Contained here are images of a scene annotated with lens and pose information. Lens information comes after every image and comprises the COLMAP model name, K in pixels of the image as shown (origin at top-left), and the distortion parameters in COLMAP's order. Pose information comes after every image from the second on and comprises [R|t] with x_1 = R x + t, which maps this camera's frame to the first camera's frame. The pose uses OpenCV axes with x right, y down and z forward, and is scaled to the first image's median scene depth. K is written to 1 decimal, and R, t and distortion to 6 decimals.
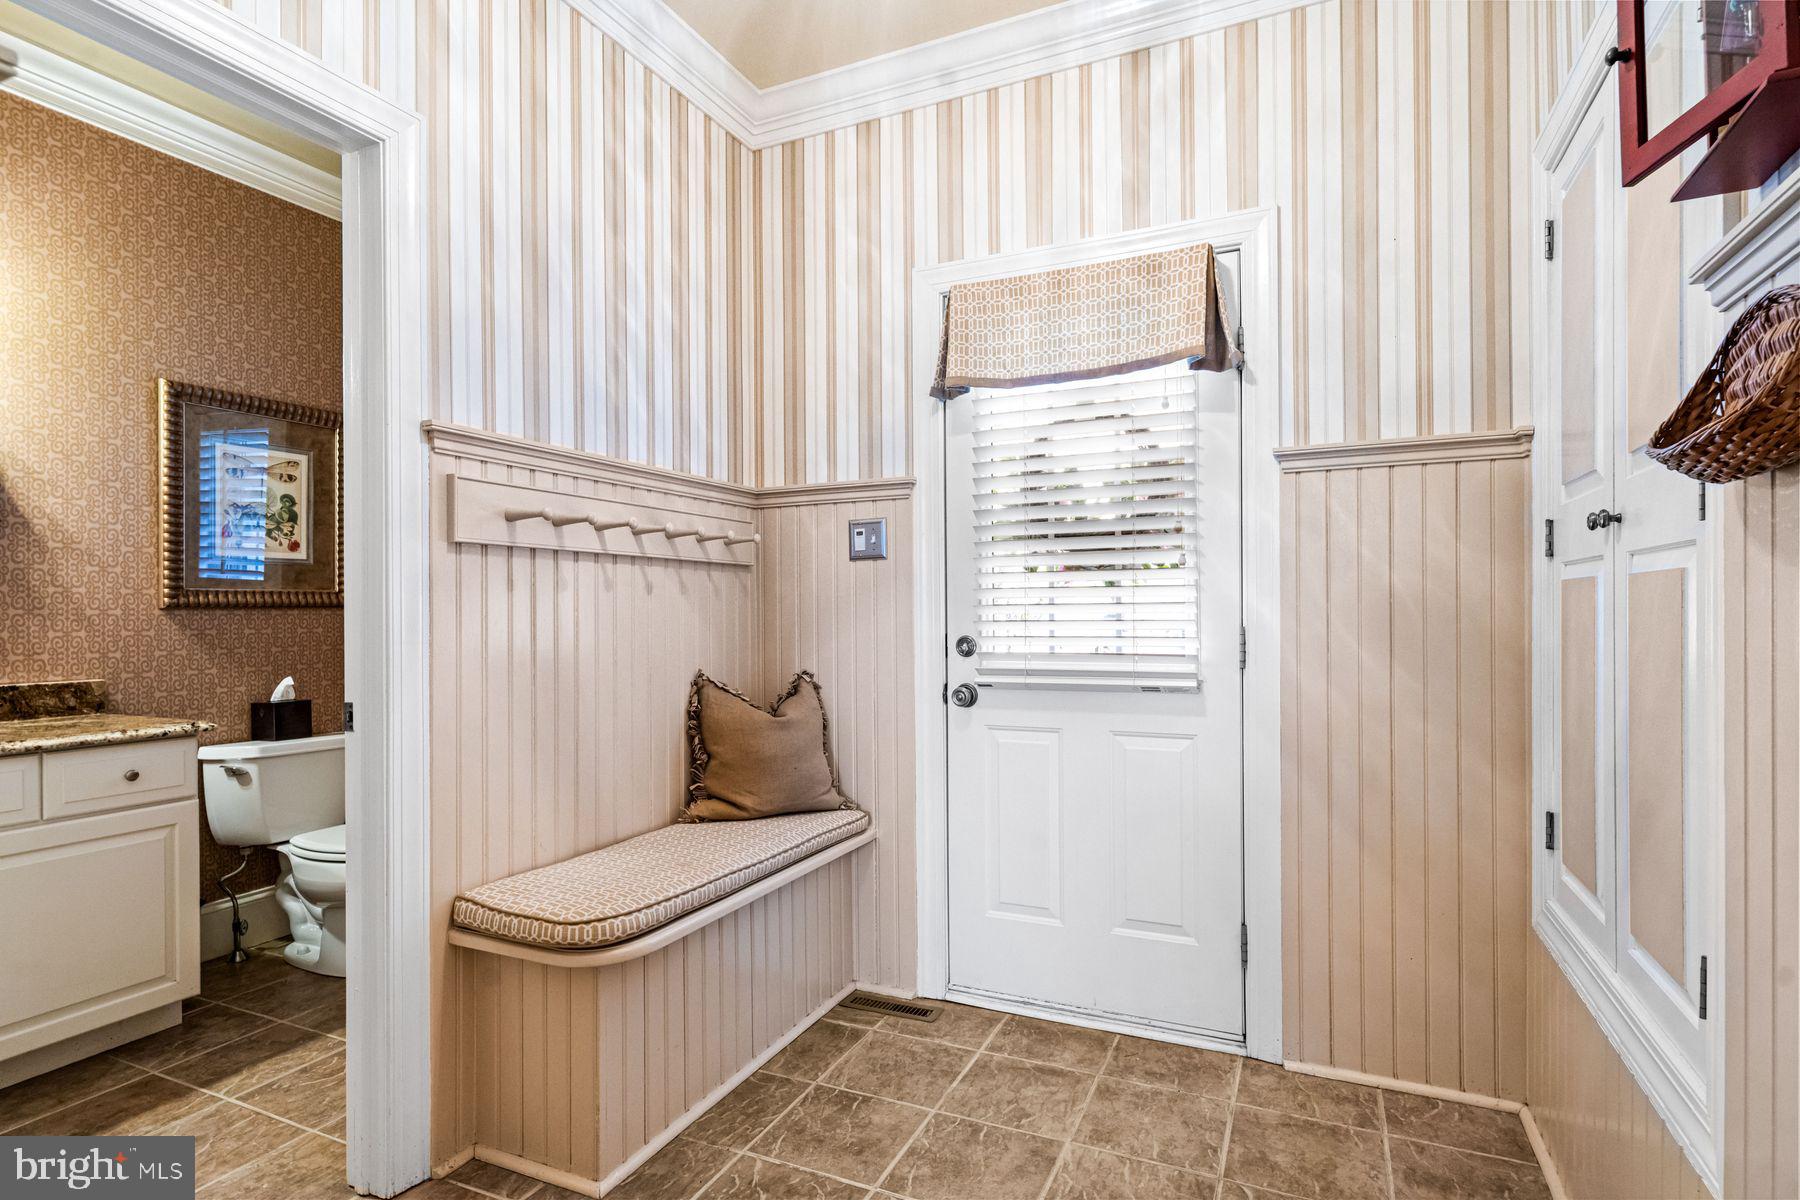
lens RADIAL K [[928.5, 0, 912.5], [0, 928.5, 614.6], [0, 0, 1]] dist [0.005862, -0.001623]
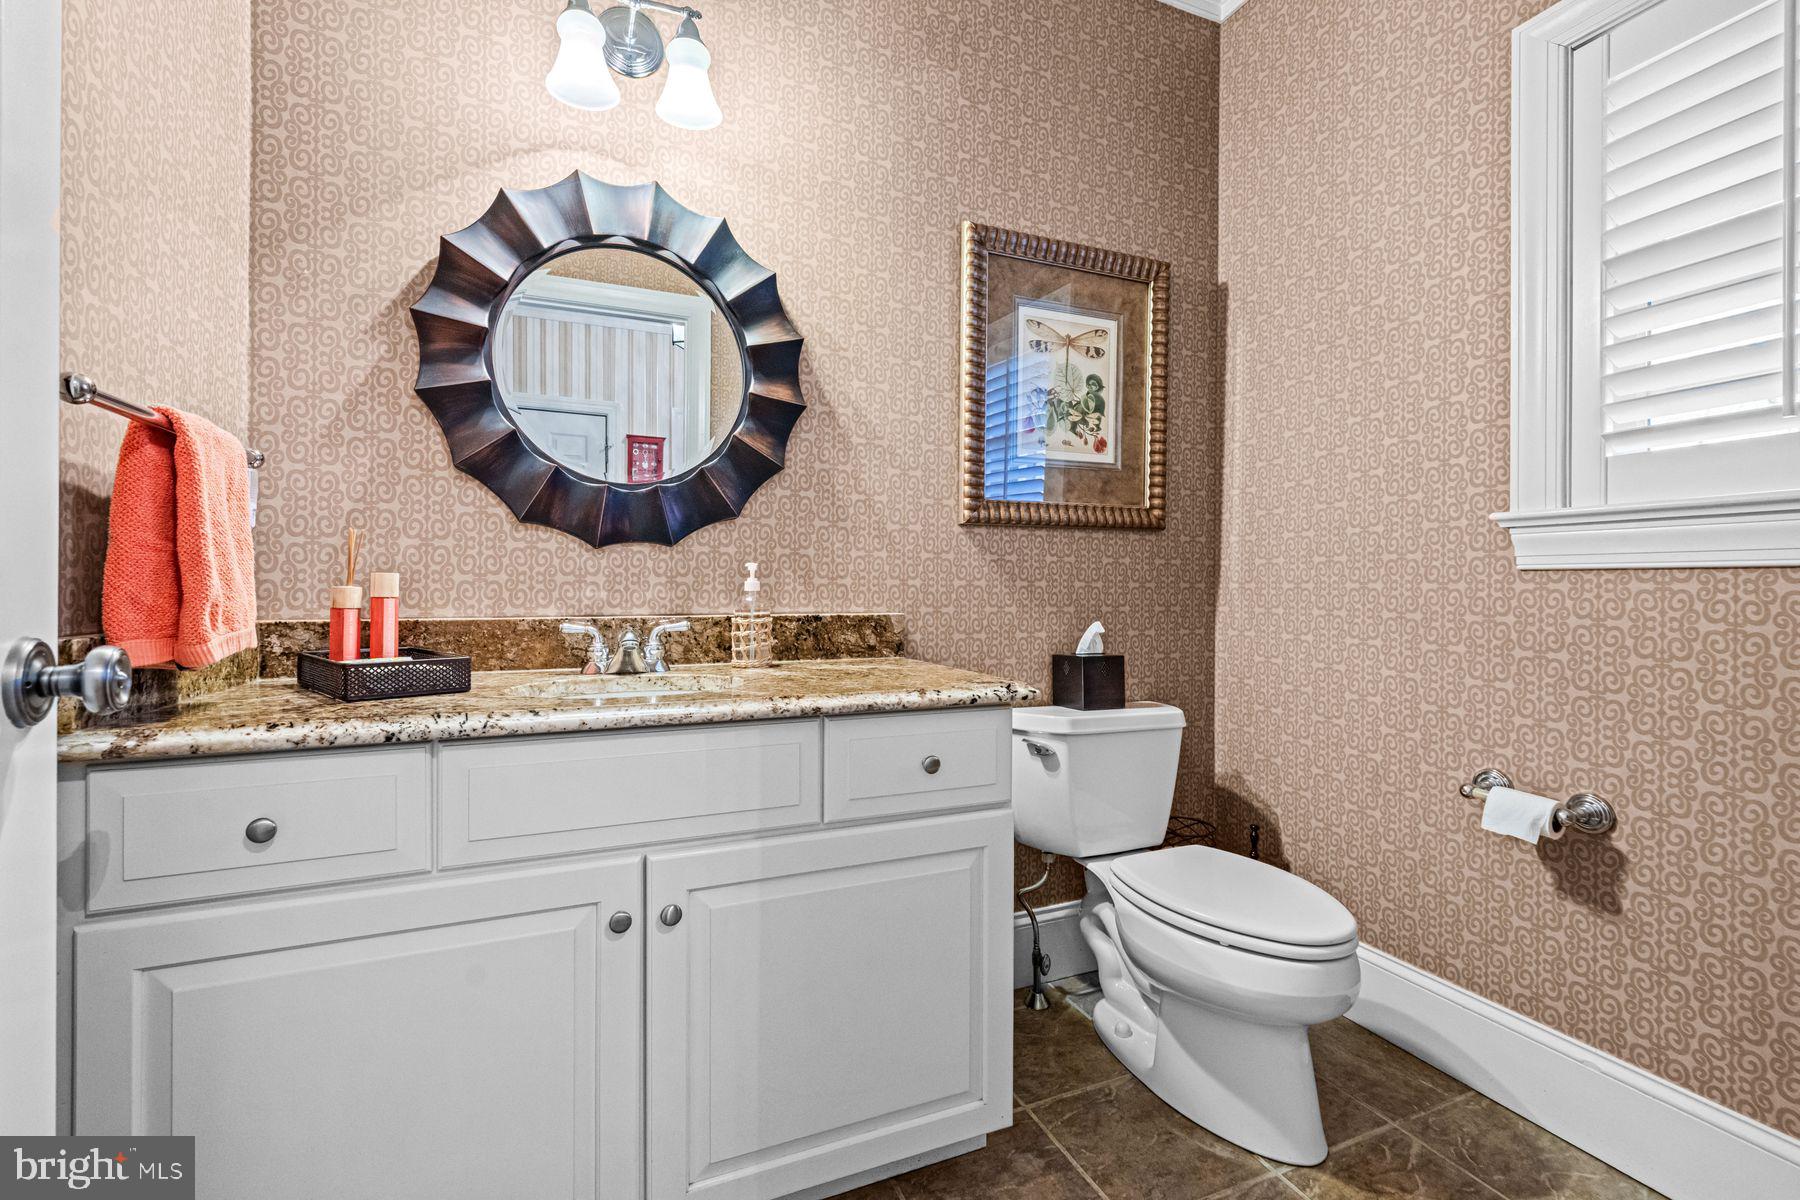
lens RADIAL K [[744.3, 0, 897.7], [0, 744.3, 594.7], [0, 0, 1]] dist [0.000515, 0.000010]
pose [[0.740009, 0.012202, -0.672486, -0.419560], [-0.010174, 0.999924, 0.006948, 0.046093], [0.672520, 0.001700, 0.740077, 0.496195]]
